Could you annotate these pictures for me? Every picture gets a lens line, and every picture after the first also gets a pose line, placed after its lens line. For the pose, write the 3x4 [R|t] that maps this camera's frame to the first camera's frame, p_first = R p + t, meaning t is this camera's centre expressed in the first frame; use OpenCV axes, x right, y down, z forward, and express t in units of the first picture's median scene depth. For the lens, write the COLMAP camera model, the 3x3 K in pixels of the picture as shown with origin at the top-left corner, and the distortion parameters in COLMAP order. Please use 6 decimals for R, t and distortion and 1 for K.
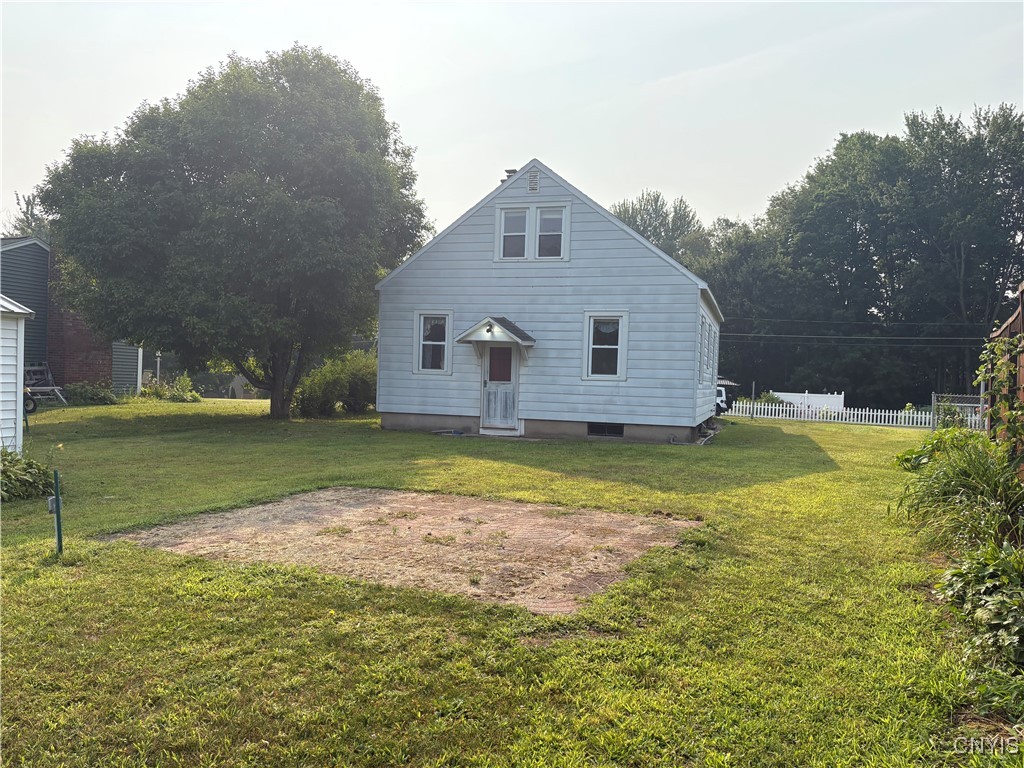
lens RADIAL K [[774.3, 0, 514.6], [0, 774.3, 383.5], [0, 0, 1]] dist [0.053392, -0.057292]
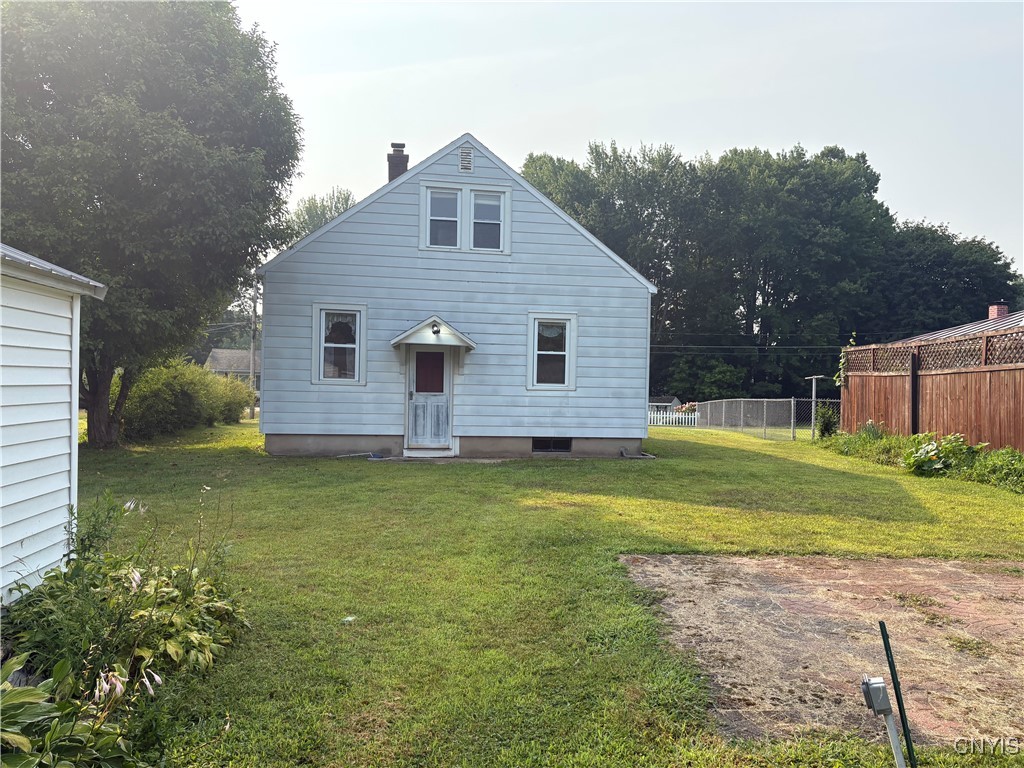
lens RADIAL K [[774.3, 0, 513.5], [0, 774.3, 385.4], [0, 0, 1]] dist [0.053392, -0.057292]
pose [[0.899174, -0.009552, 0.437487, -0.308823], [0.009817, 0.999950, 0.001655, -0.011145], [-0.437481, 0.002807, 0.899223, 0.207075]]
